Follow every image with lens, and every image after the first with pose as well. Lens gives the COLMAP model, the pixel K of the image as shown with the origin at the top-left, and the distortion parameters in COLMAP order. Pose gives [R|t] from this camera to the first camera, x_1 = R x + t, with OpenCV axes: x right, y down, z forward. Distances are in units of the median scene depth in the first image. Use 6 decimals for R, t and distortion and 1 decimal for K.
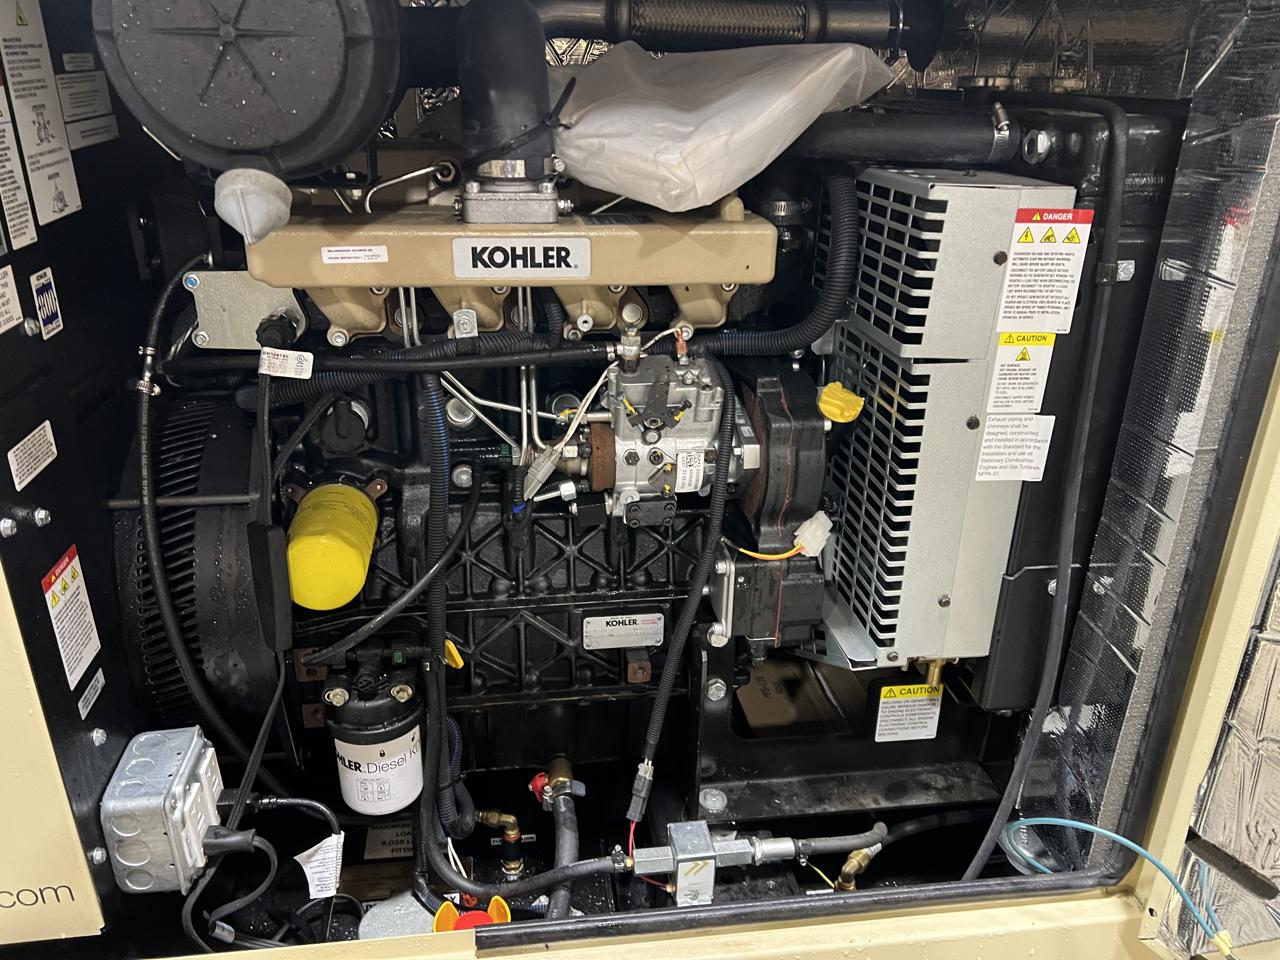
lens RADIAL K [[964.1, 0, 650.7], [0, 964.1, 479.5], [0, 0, 1]] dist [0.065067, -0.078930]
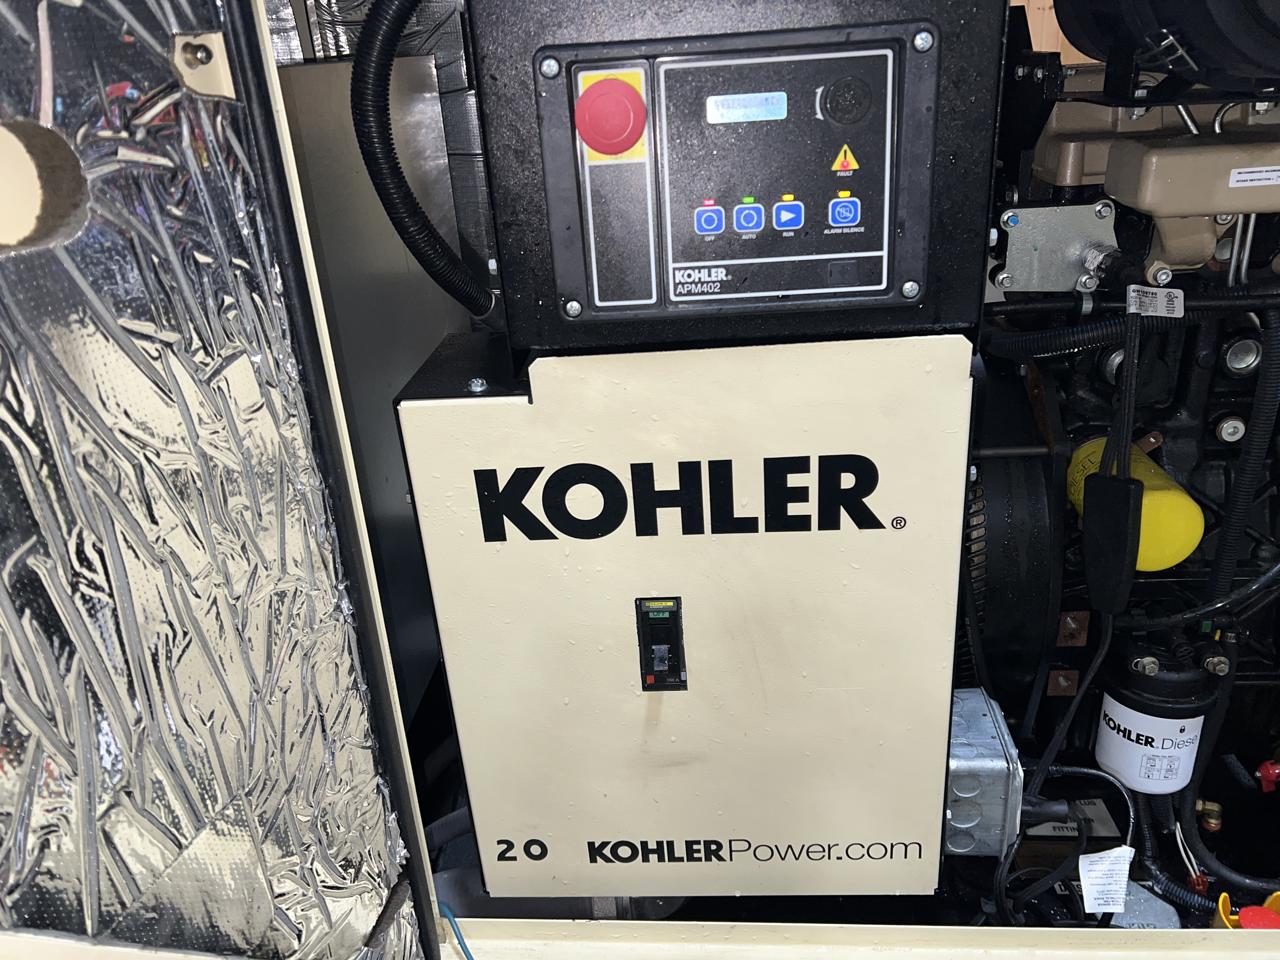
lens RADIAL K [[980.8, 0, 610.8], [0, 980.8, 482.9], [0, 0, 1]] dist [0.061375, -0.093184]
pose [[0.972737, 0.007251, -0.231798, -0.597422], [0.000988, 0.999372, 0.035408, 0.016168], [0.231910, -0.034672, 0.972119, -0.026028]]
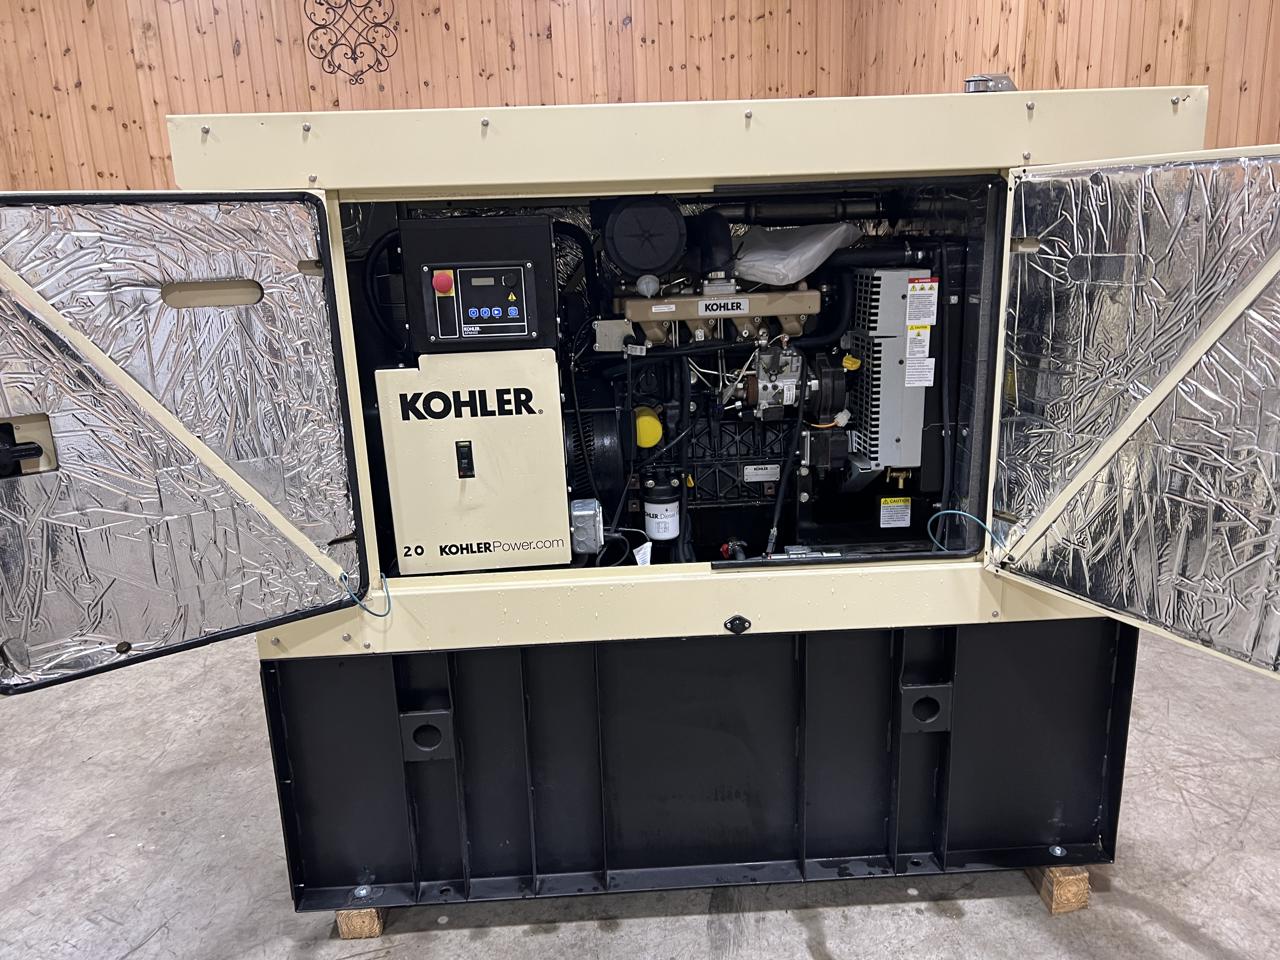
lens RADIAL K [[944.1, 0, 640.0], [0, 944.1, 480.0], [0, 0, 1]] dist [0.071295, -0.074410]
pose [[0.993576, -0.029088, -0.109363, -0.081305], [0.014056, 0.990639, -0.135784, 0.544267], [0.112289, 0.133375, 0.984684, -1.404766]]
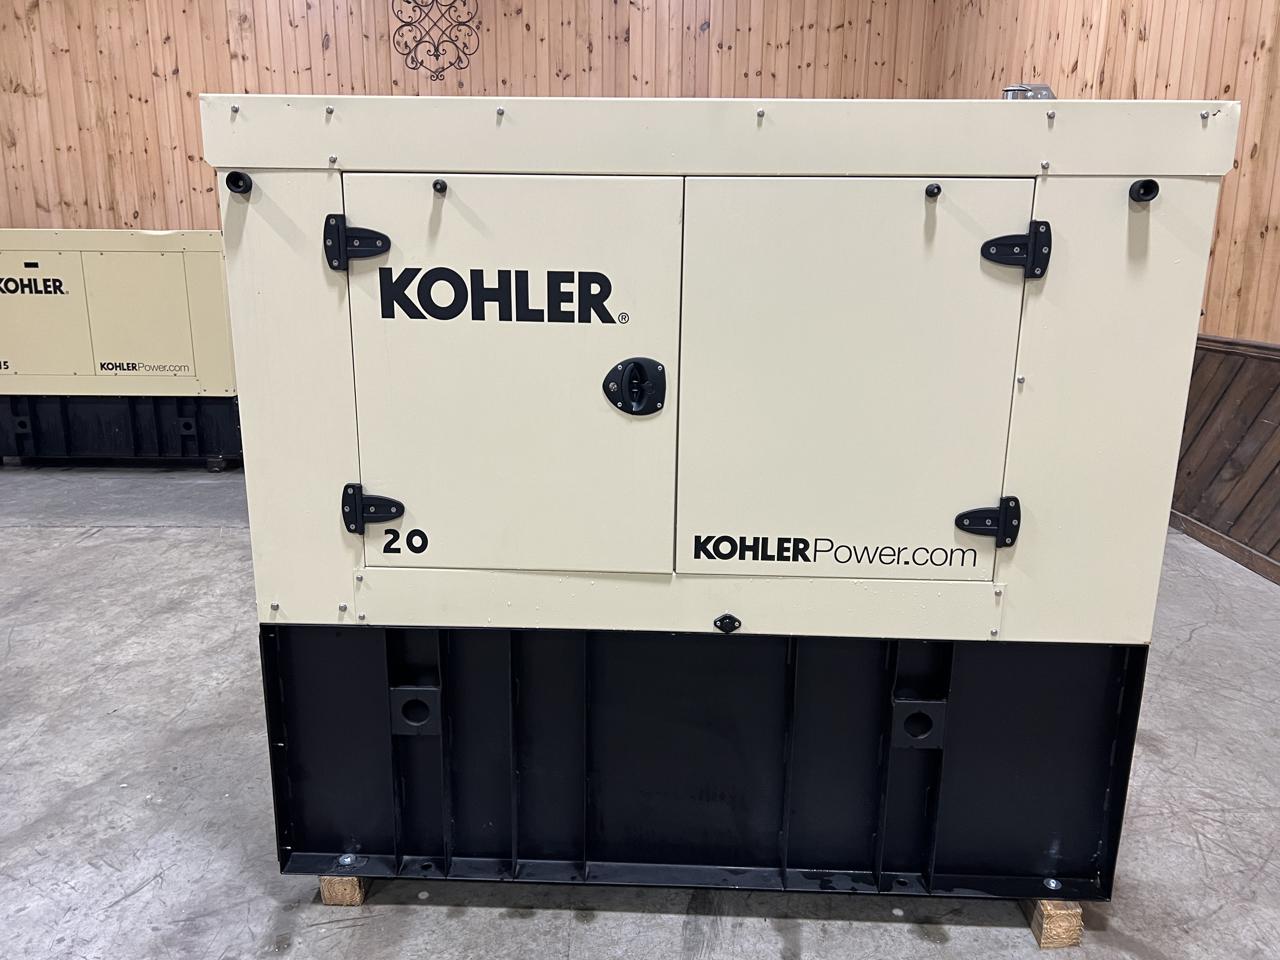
lens RADIAL K [[945.2, 0, 636.4], [0, 945.2, 468.7], [0, 0, 1]] dist [0.069904, -0.075194]
pose [[0.983404, 0.030822, -0.178792, 0.087776], [-0.058165, 0.987008, -0.149774, 0.572304], [0.171853, 0.157688, 0.972420, -1.387607]]
